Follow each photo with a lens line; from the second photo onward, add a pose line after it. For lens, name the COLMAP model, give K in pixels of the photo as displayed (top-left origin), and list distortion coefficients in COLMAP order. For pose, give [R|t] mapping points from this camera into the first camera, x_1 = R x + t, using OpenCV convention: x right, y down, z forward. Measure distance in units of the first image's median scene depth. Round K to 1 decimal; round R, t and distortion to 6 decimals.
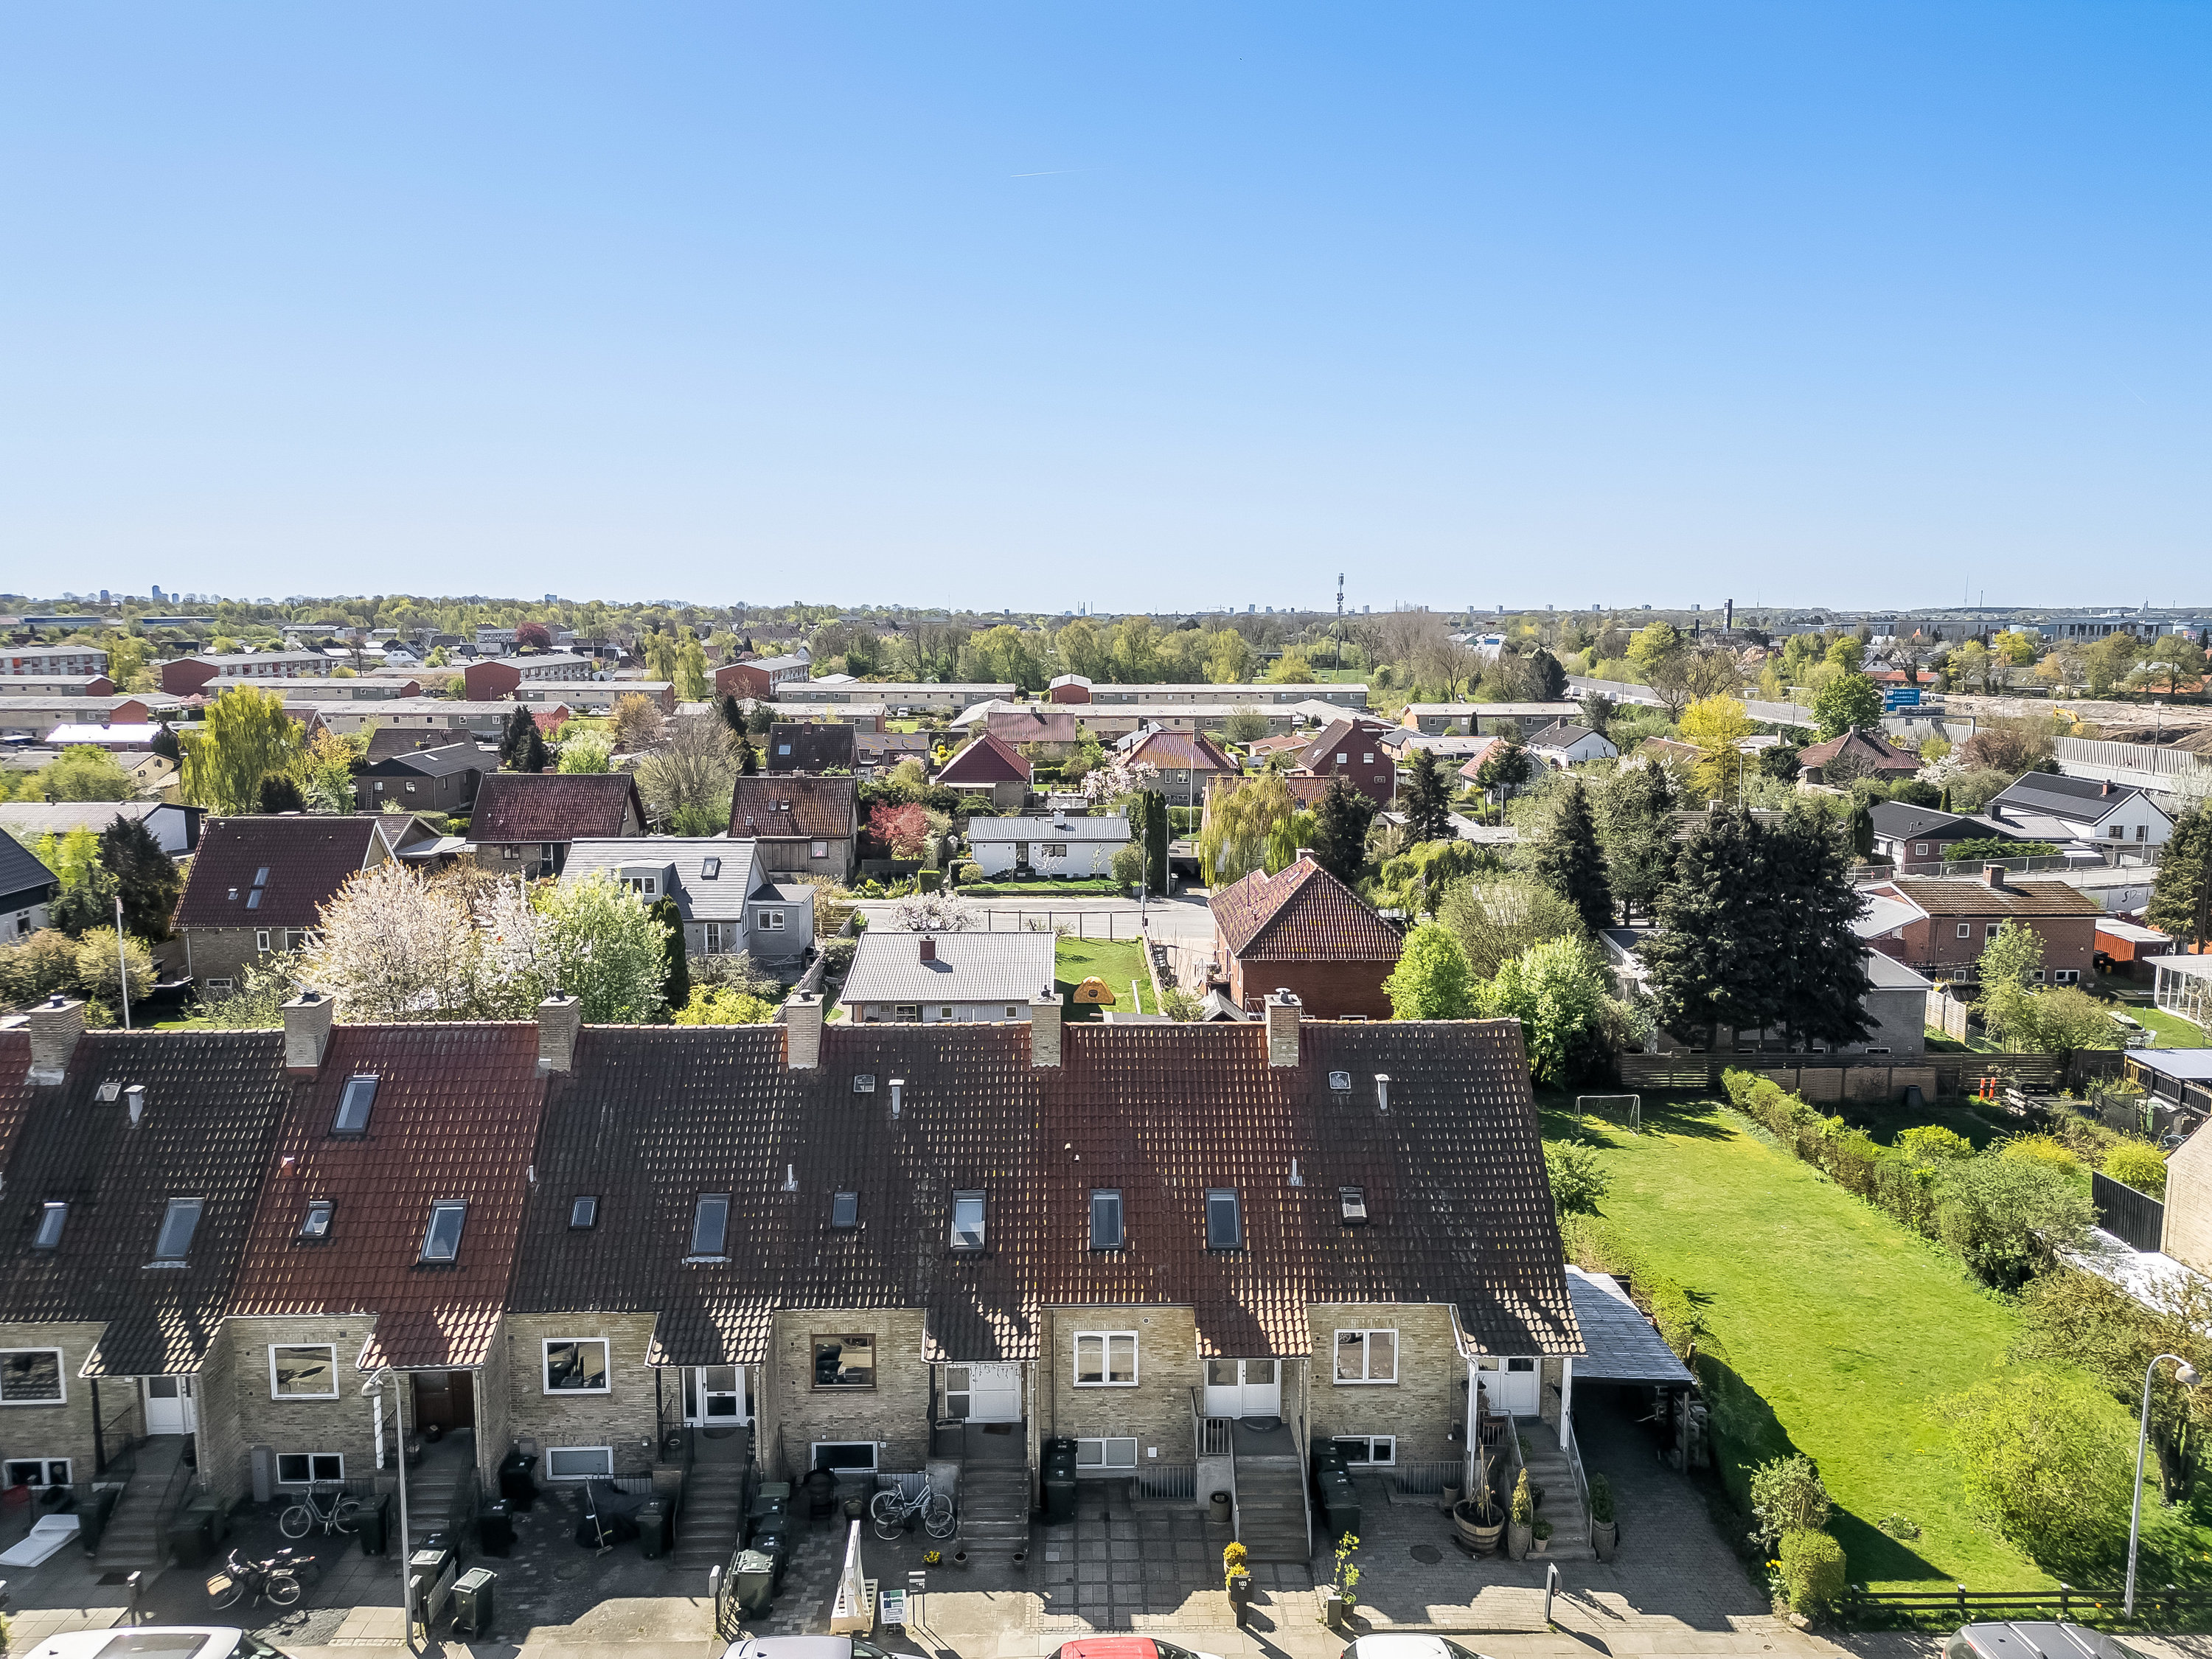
lens RADIAL K [[1542.5, 0, 1106.0], [0, 1542.5, 829.5], [0, 0, 1]] dist [0.132679, -0.246062]
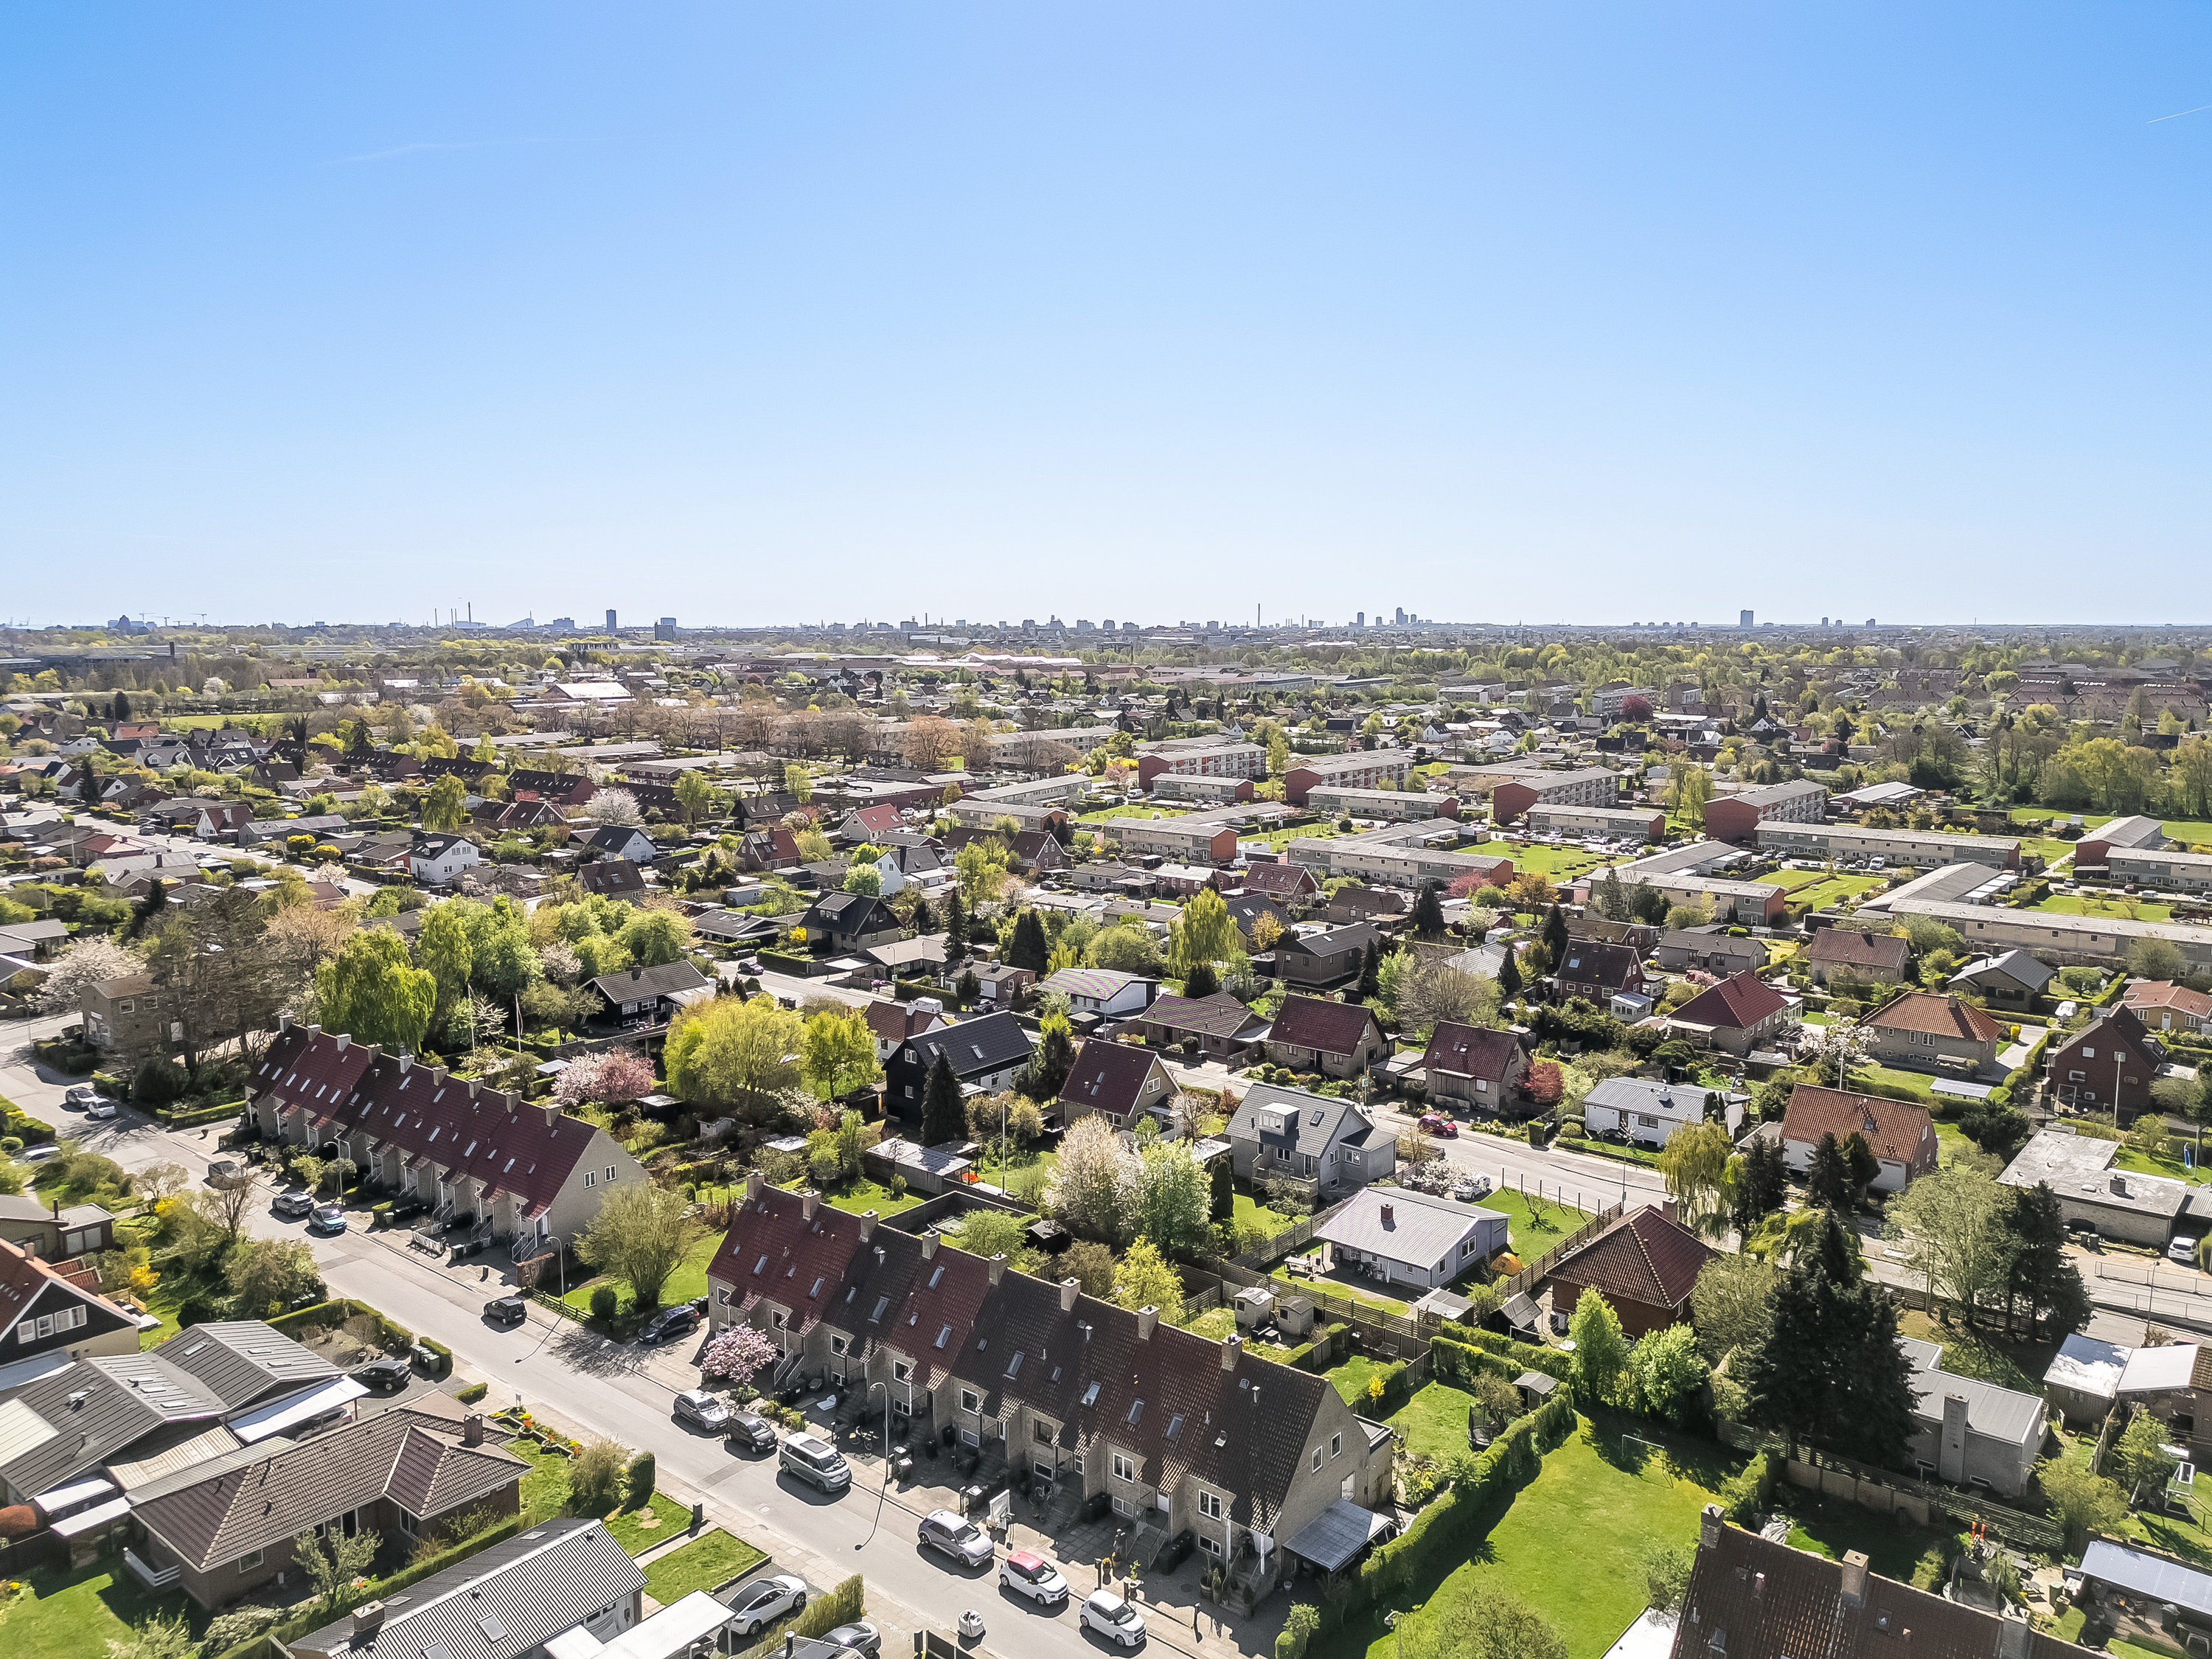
lens RADIAL K [[1542.5, 0, 1106.0], [0, 1542.5, 829.5], [0, 0, 1]] dist [0.132679, -0.246062]
pose [[0.764048, 0.079713, -0.640216, 1.463432], [-0.094974, 0.995423, 0.010596, -0.678241], [0.638131, 0.052708, 0.768122, -0.952823]]
